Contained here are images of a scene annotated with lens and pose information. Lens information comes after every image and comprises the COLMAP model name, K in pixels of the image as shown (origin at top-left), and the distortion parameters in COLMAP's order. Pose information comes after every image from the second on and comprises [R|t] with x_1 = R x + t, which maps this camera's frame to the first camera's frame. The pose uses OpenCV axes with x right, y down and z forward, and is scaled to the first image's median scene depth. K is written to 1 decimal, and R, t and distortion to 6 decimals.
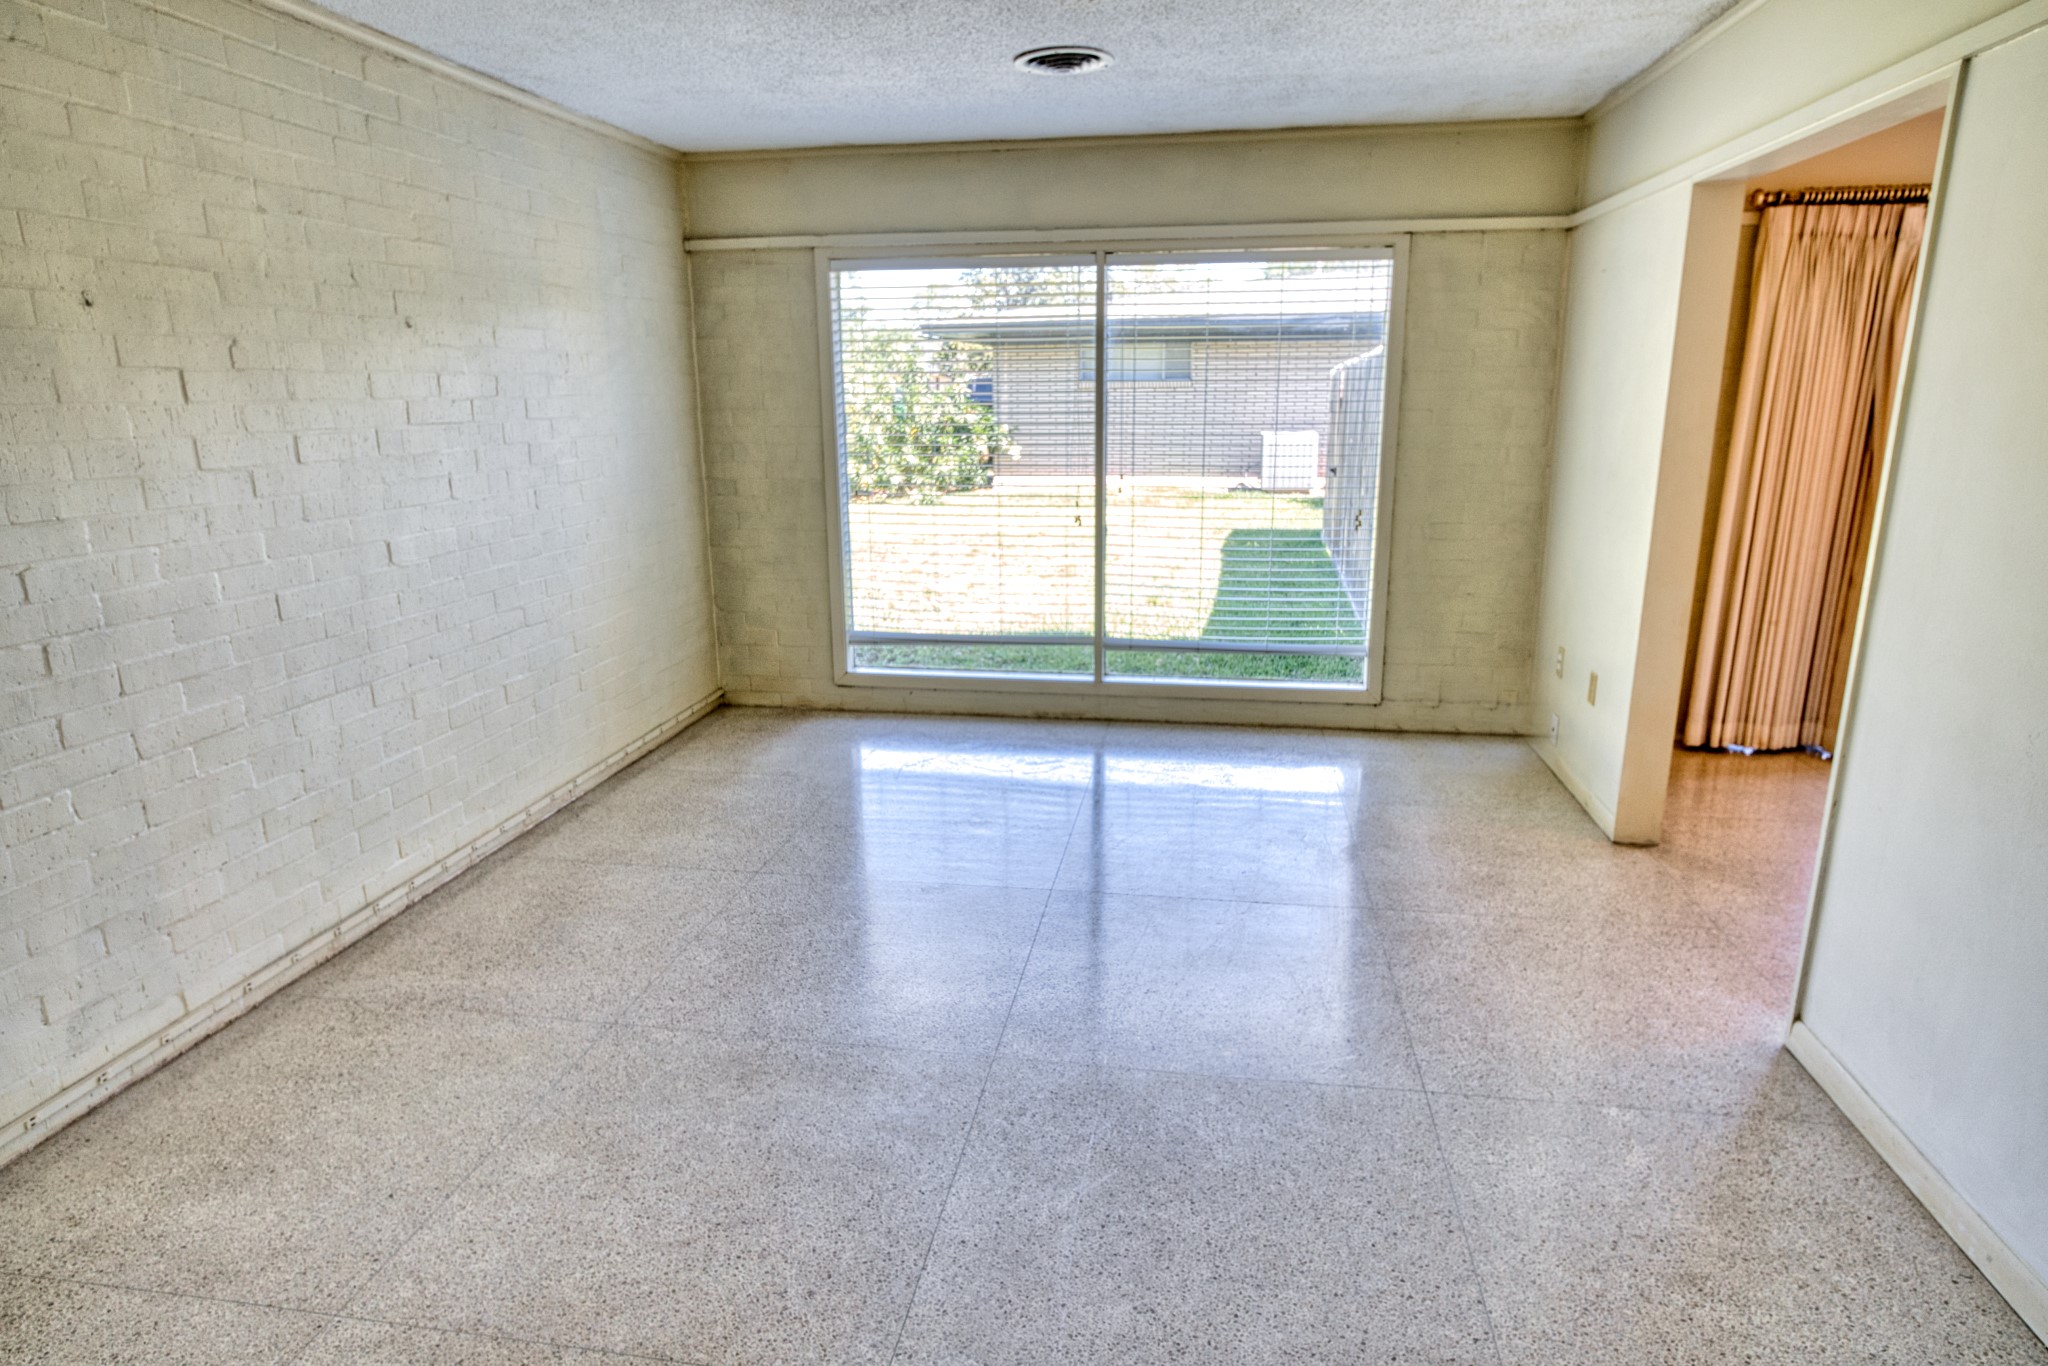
lens RADIAL K [[1174.5, 0, 1018.9], [0, 1174.5, 689.2], [0, 0, 1]] dist [-0.002315, -0.000108]
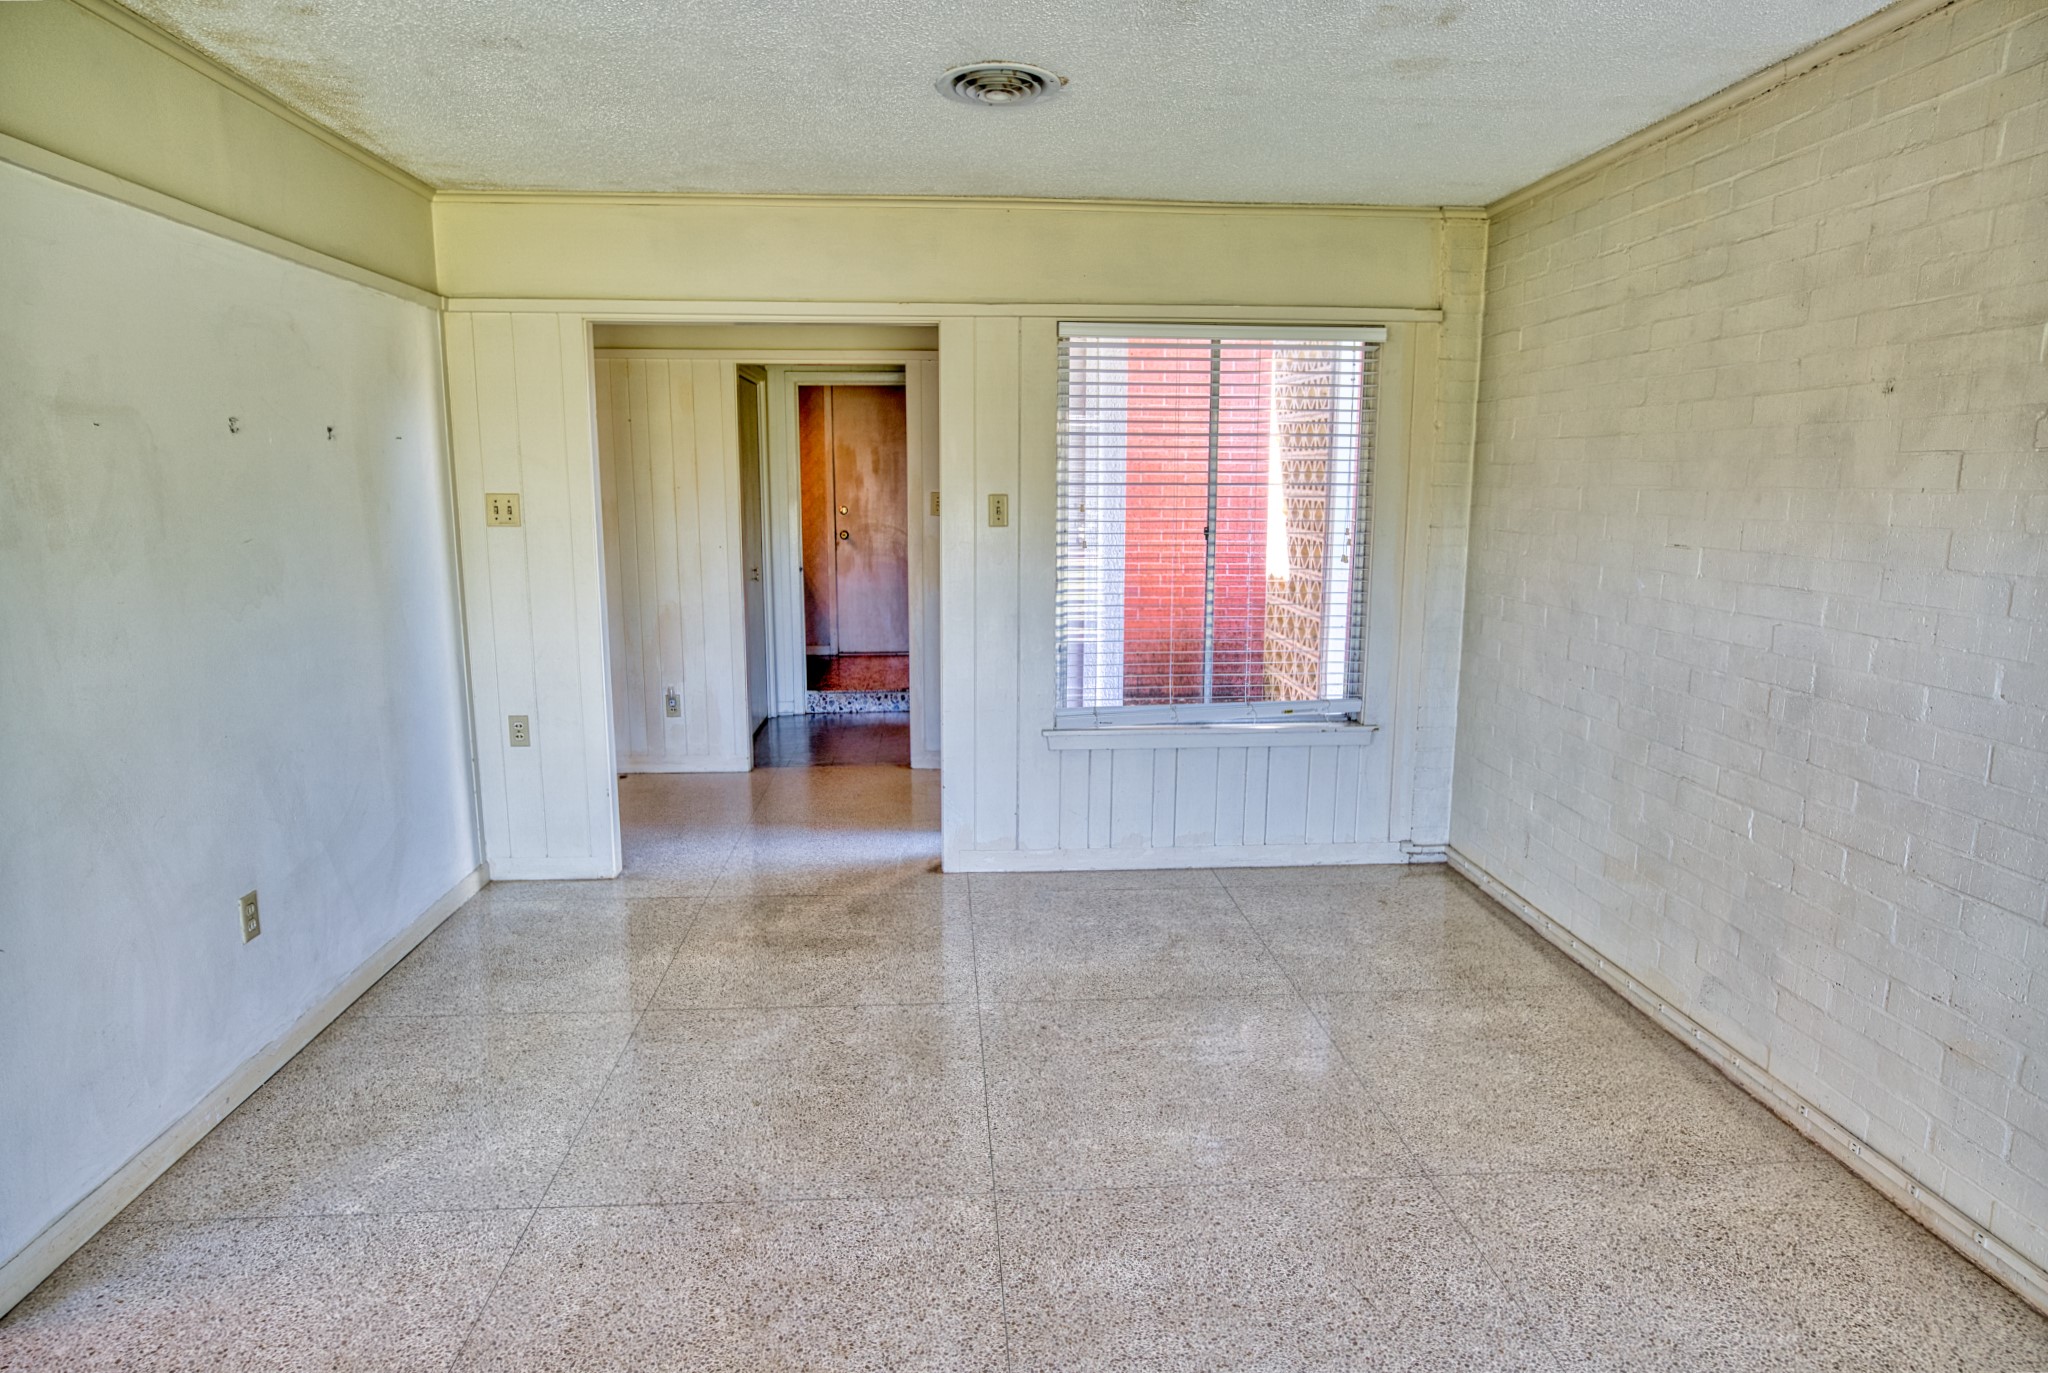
lens RADIAL K [[1174.5, 0, 1018.9], [0, 1174.5, 683.8], [0, 0, 1]] dist [-0.002315, -0.000108]
pose [[-0.971678, 0.049654, -0.231032, 0.147908], [-0.050650, 0.911190, 0.408860, -0.414003], [0.230815, 0.408983, -0.882869, 1.589479]]
